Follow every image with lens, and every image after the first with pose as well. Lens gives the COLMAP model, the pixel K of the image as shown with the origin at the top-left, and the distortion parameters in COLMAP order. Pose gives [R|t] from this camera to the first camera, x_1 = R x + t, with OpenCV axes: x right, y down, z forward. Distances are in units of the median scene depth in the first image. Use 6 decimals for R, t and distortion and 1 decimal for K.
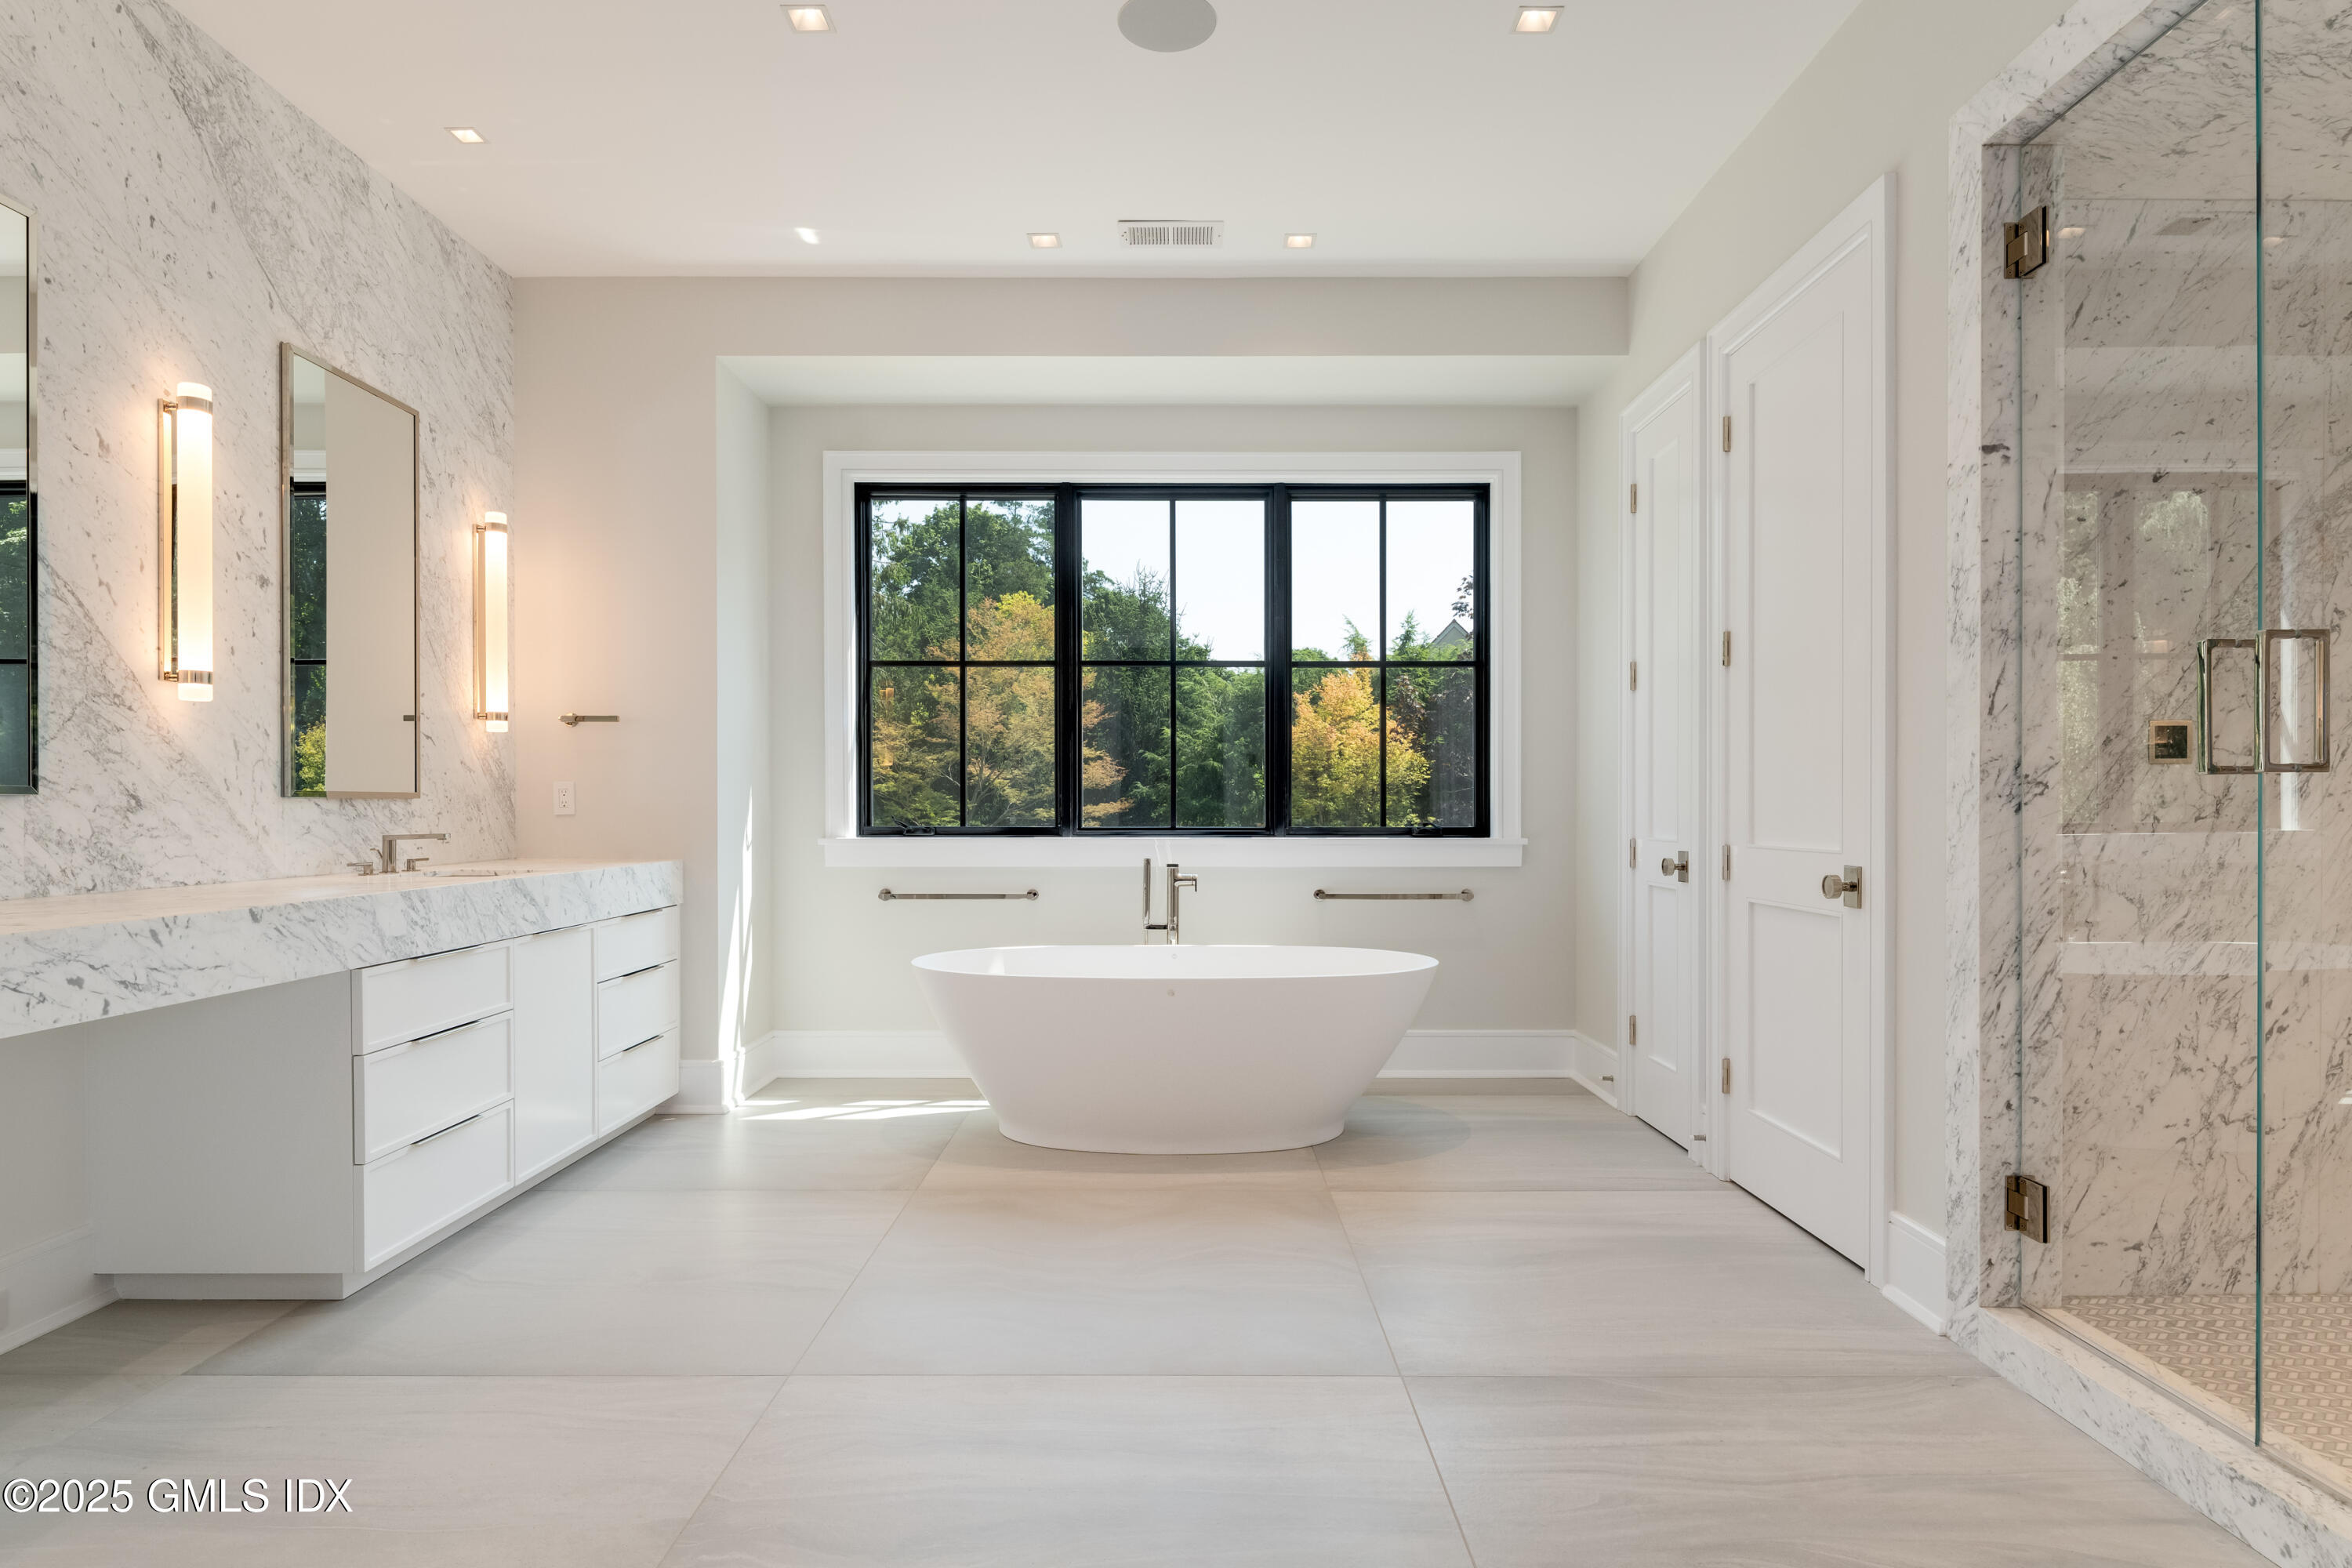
lens RADIAL K [[1264.0, 0, 1177.5], [0, 1264.0, 813.3], [0, 0, 1]] dist [-0.000702, -0.002893]
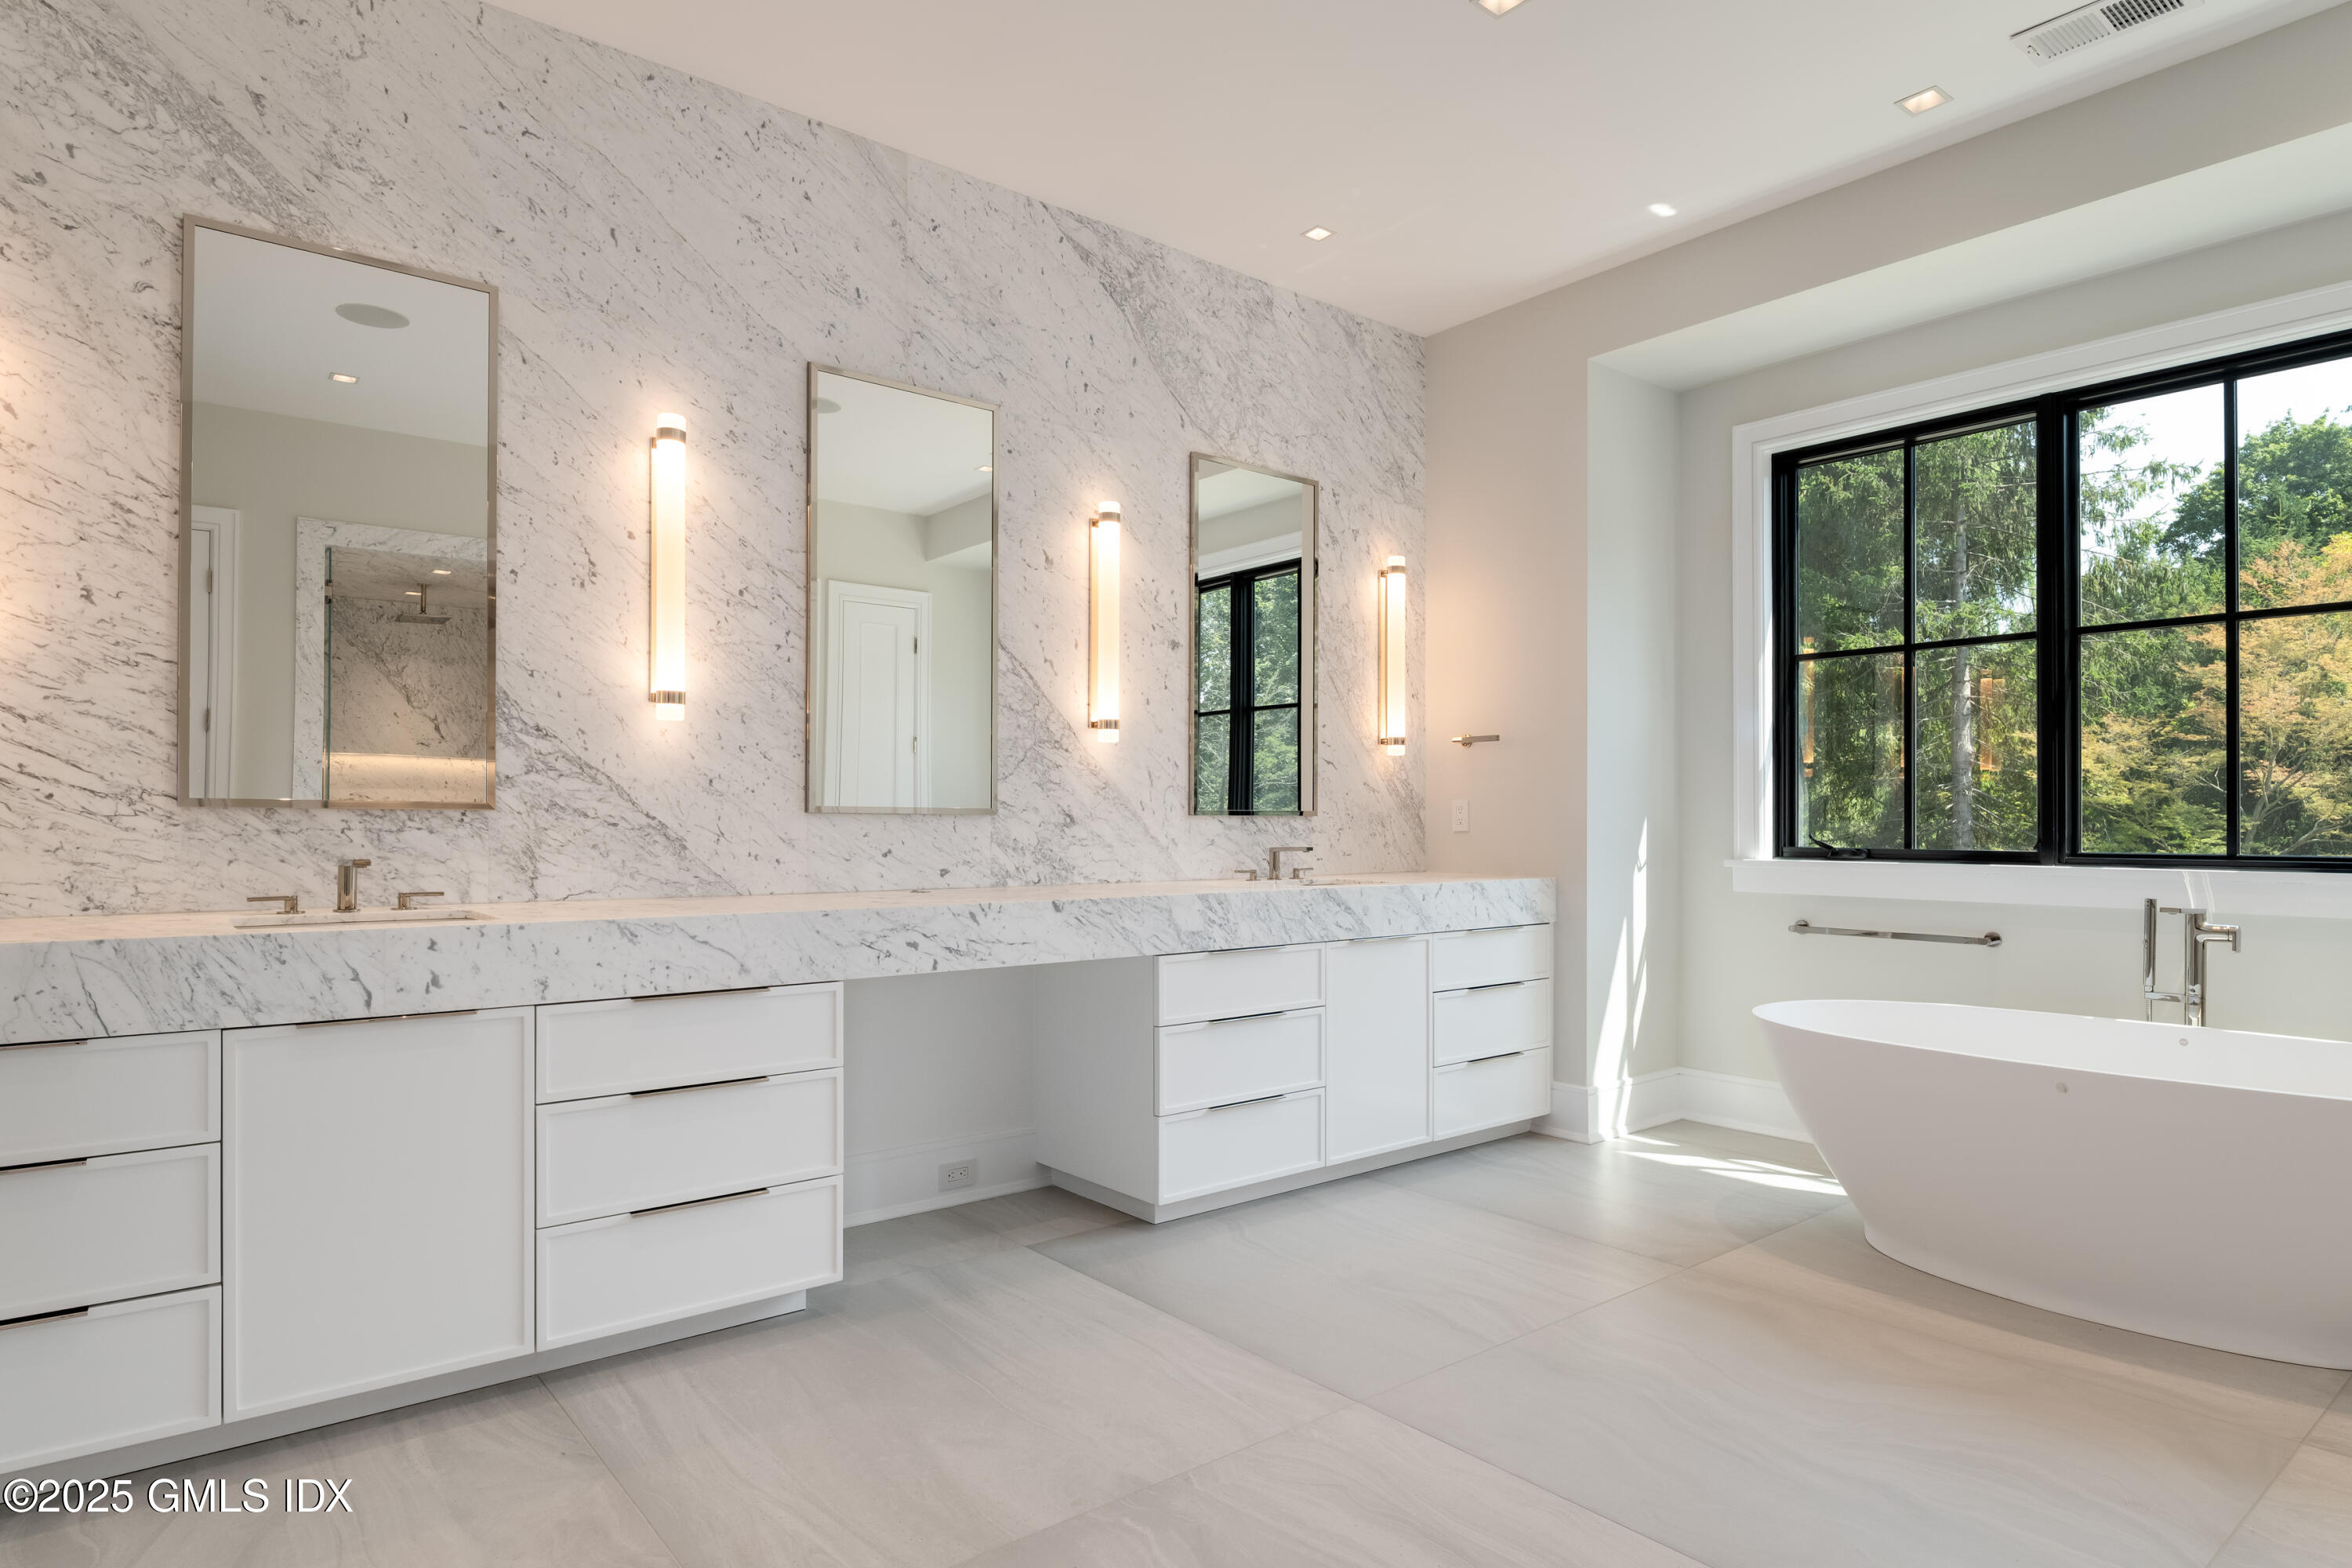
lens RADIAL K [[1299.5, 0, 1176.2], [0, 1299.5, 813.6], [0, 0, 1]] dist [-0.000595, -0.001204]
pose [[0.637103, -0.003791, -0.770769, 0.258869], [-0.006048, 0.999933, -0.009918, -0.001664], [0.770755, 0.010981, 0.637037, 0.162187]]
